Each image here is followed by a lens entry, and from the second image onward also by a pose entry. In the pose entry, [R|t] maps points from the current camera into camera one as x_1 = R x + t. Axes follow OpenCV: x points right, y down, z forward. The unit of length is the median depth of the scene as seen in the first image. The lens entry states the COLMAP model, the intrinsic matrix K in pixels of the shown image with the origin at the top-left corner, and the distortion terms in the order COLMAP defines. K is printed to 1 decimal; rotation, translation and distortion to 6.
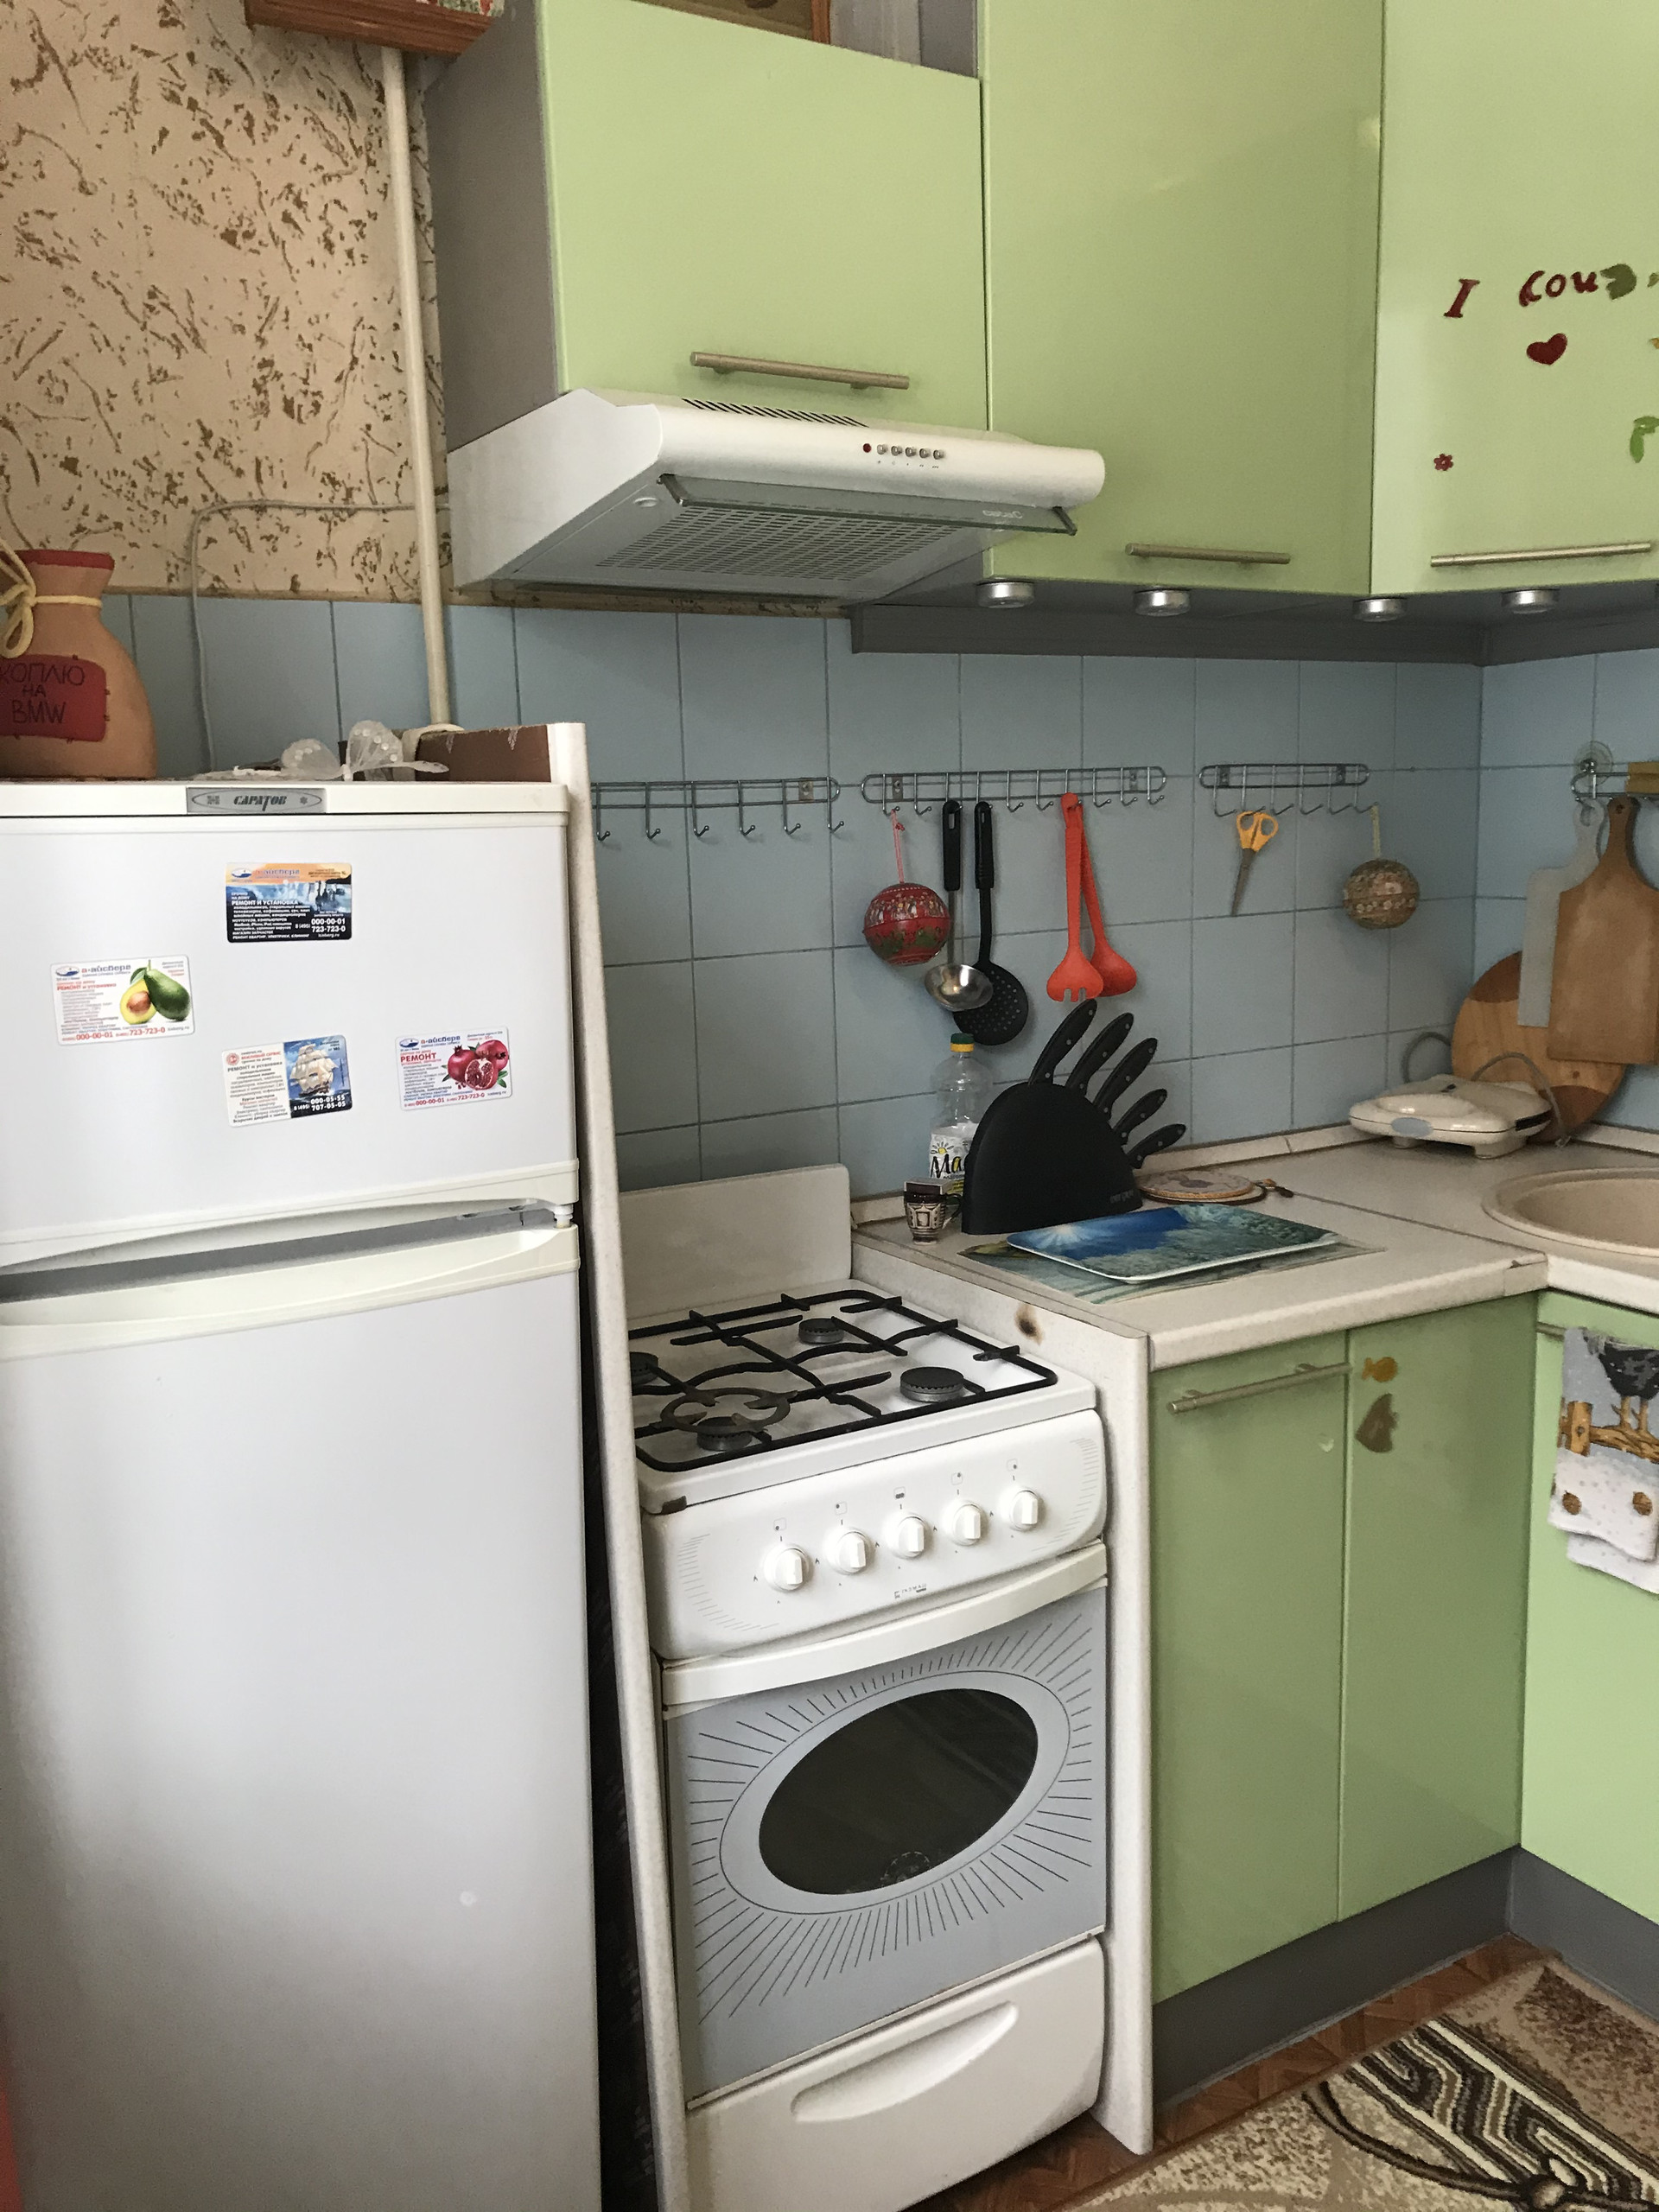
lens RADIAL K [[1799.1, 0, 829.5], [0, 1799.1, 1106.0], [0, 0, 1]] dist [0.066715, -0.089045]
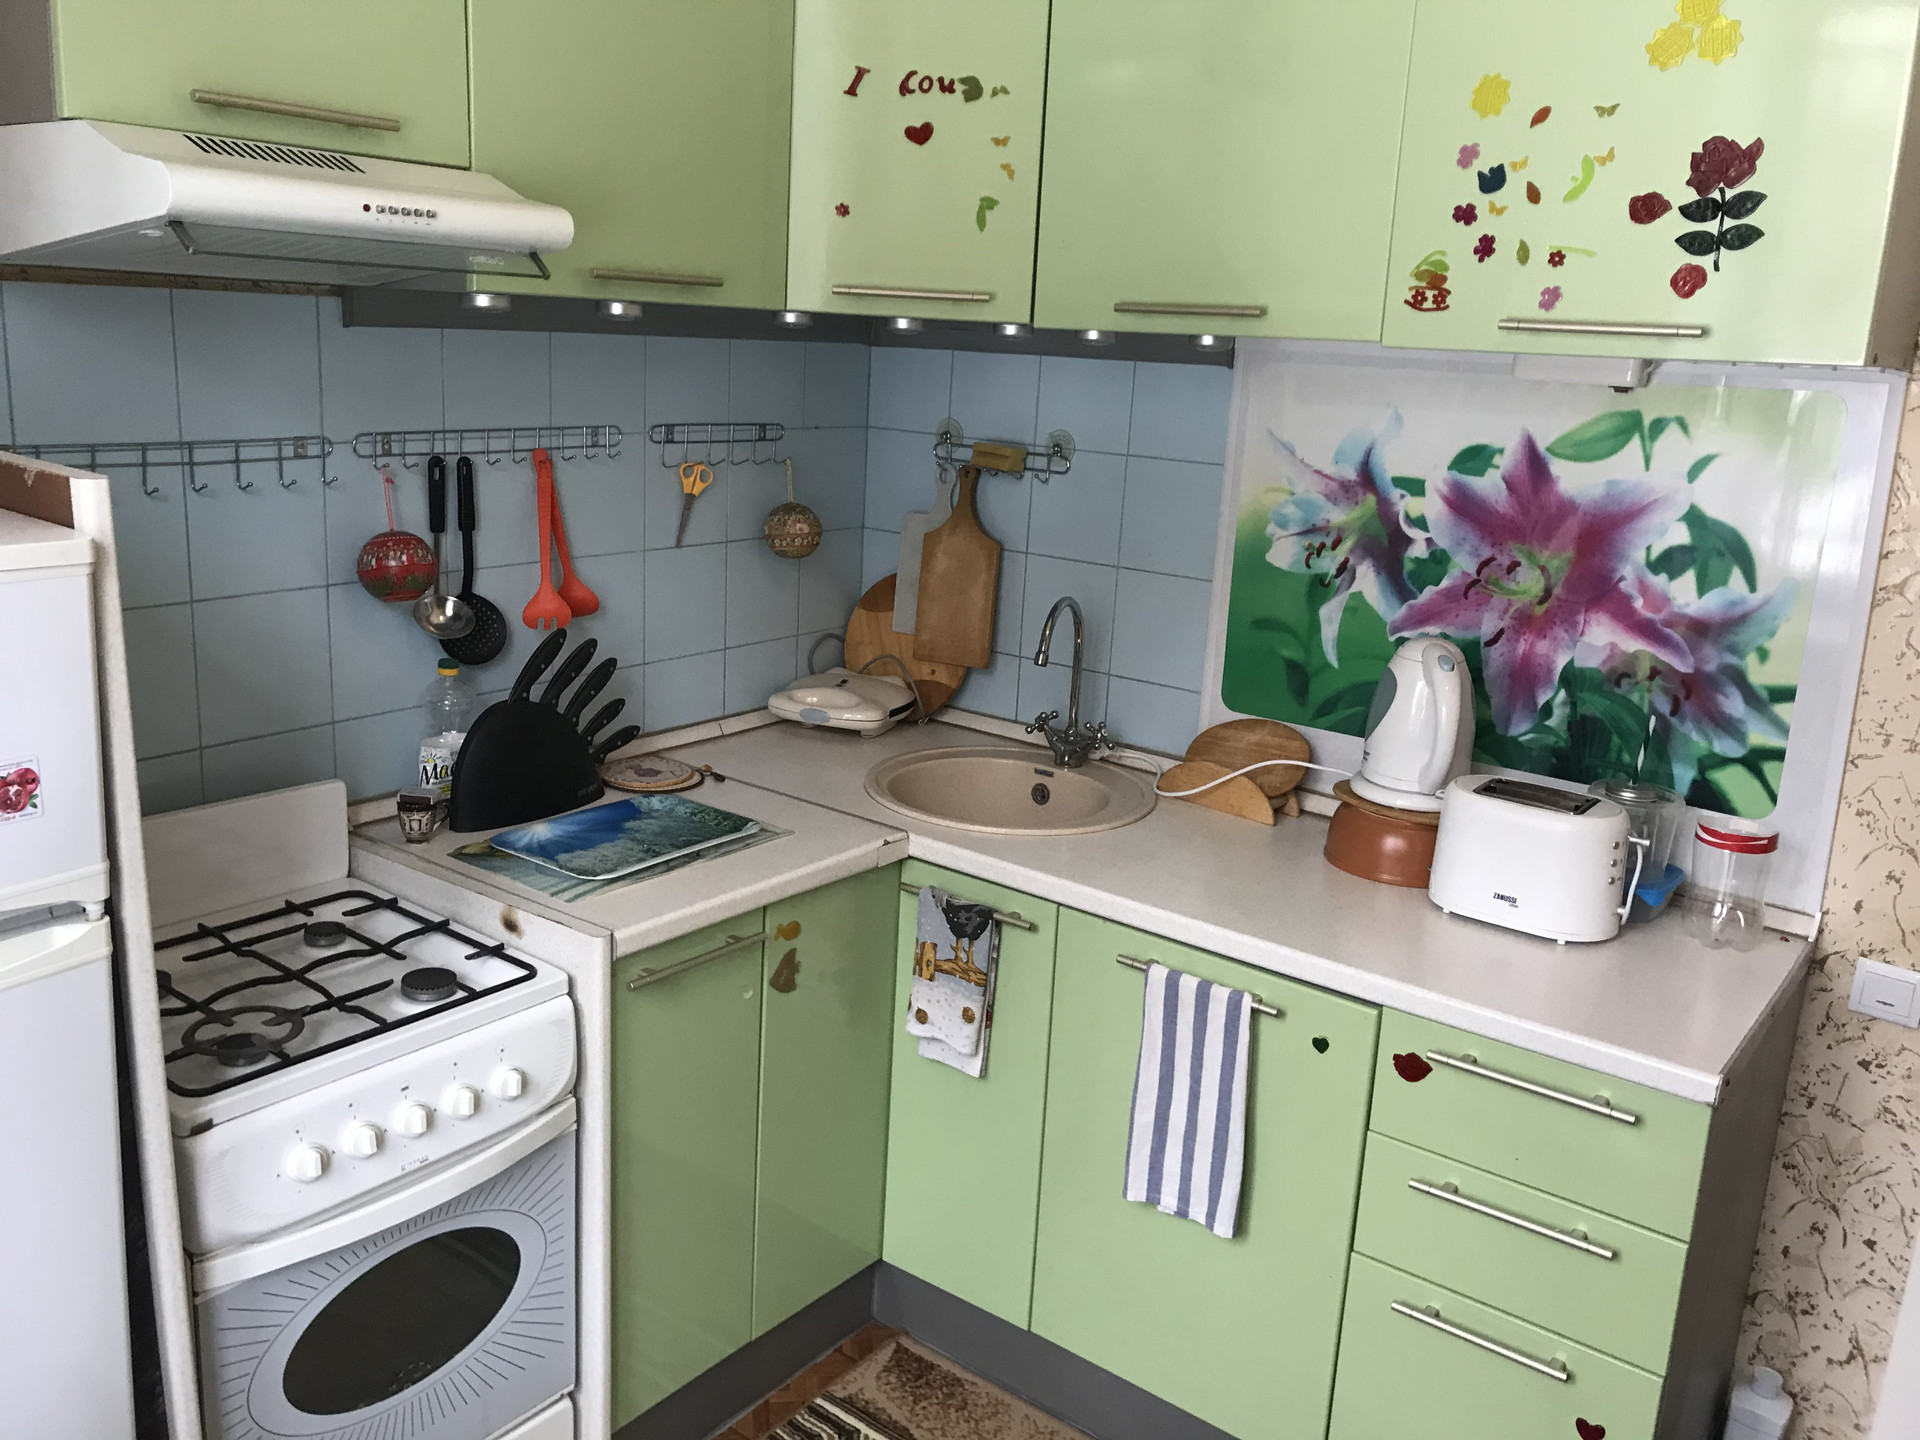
lens RADIAL K [[1577.0, 0, 960.0], [0, 1577.0, 720.0], [0, 0, 1]] dist [-0.000850, 0.007691]
pose [[0.920277, -0.015659, 0.390955, -0.022435], [-0.019422, 0.996139, 0.085617, -0.101568], [-0.390786, -0.086385, 0.916419, -0.071316]]
